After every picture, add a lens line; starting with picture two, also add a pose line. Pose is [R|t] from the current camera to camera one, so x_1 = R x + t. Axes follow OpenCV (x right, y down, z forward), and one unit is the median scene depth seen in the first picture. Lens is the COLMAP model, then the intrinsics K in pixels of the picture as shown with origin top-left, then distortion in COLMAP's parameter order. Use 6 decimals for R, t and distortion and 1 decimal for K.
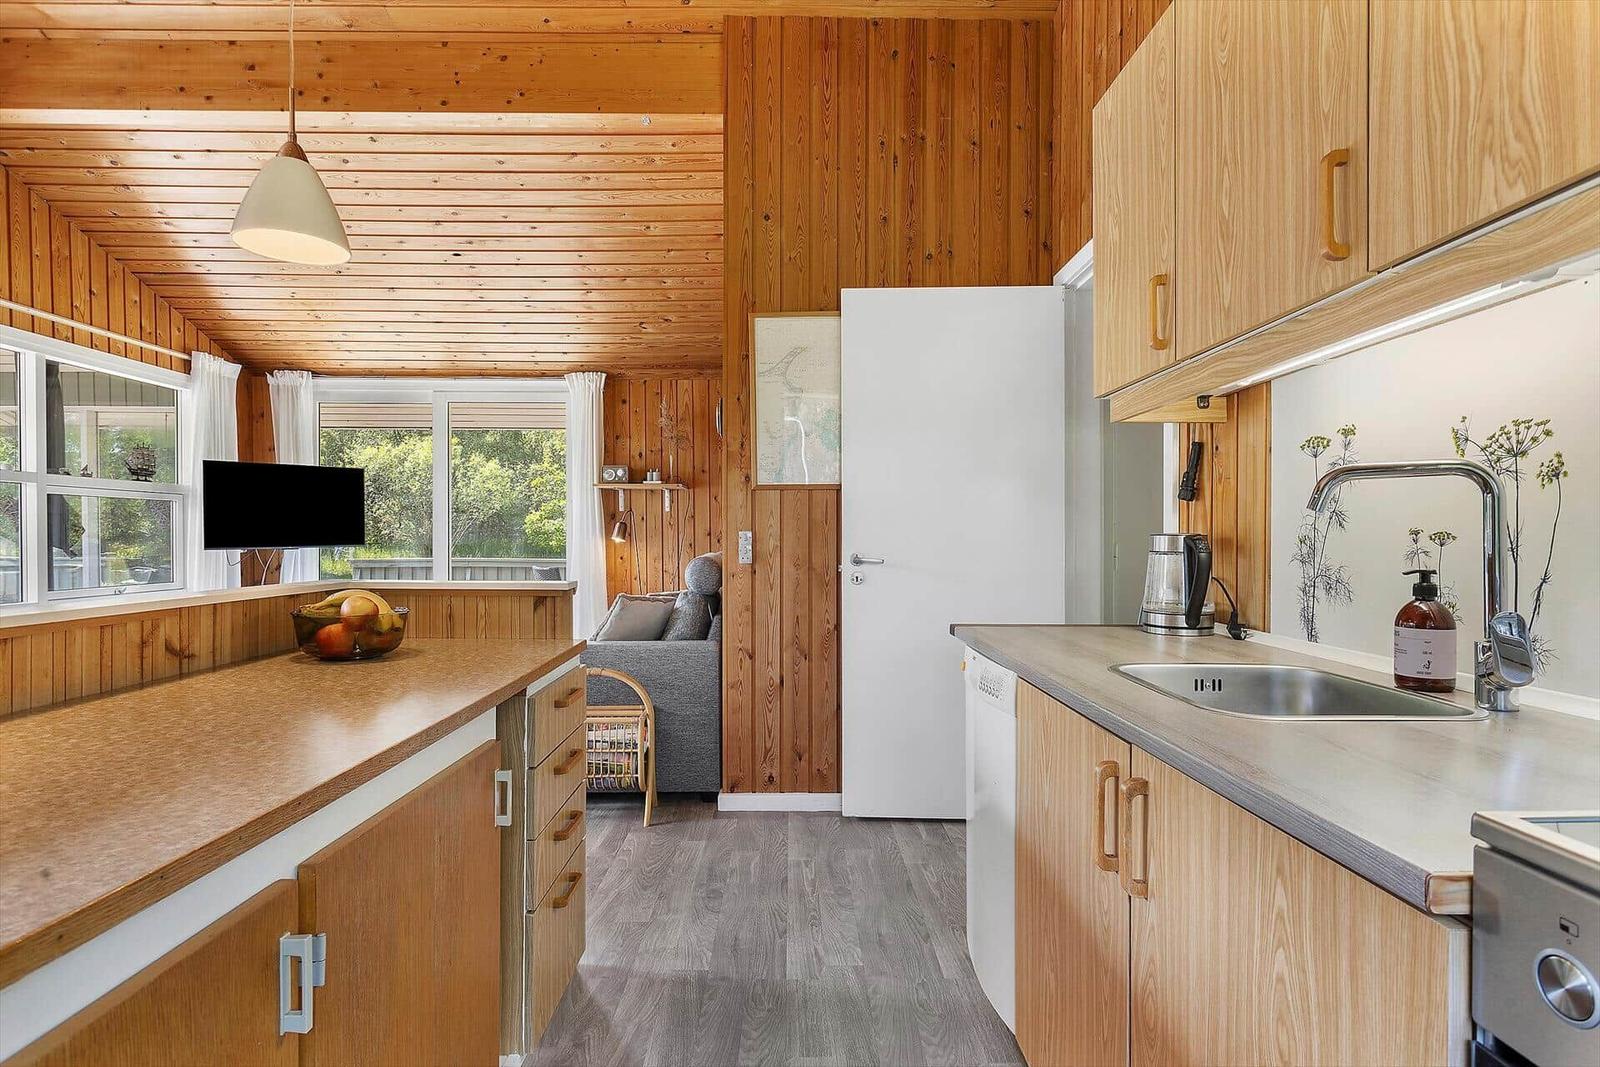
lens RADIAL K [[818.3, 0, 809.4], [0, 818.3, 542.1], [0, 0, 1]] dist [-0.008265, 0.007490]
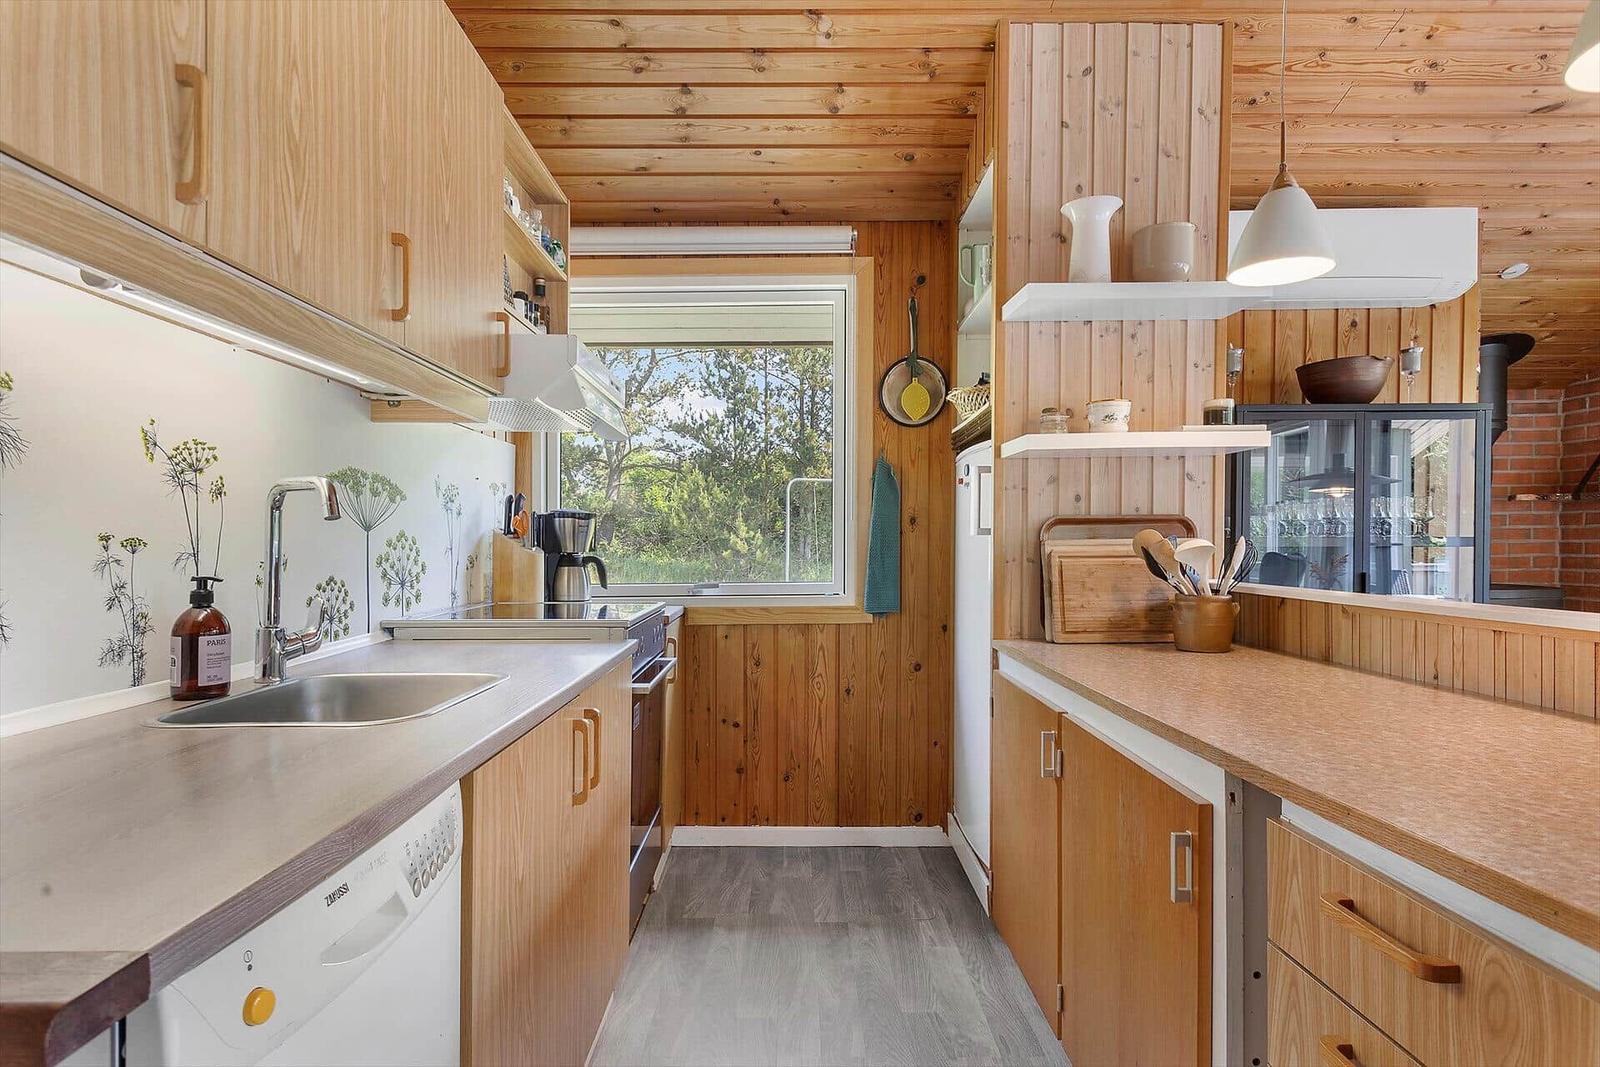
lens RADIAL K [[818.3, 0, 782.2], [0, 818.3, 556.9], [0, 0, 1]] dist [-0.008265, 0.007490]
pose [[-0.999836, -0.003003, 0.017878, 0.007682], [-0.002535, 0.999654, 0.026186, -0.004562], [-0.017951, 0.026136, -0.999497, 0.511574]]
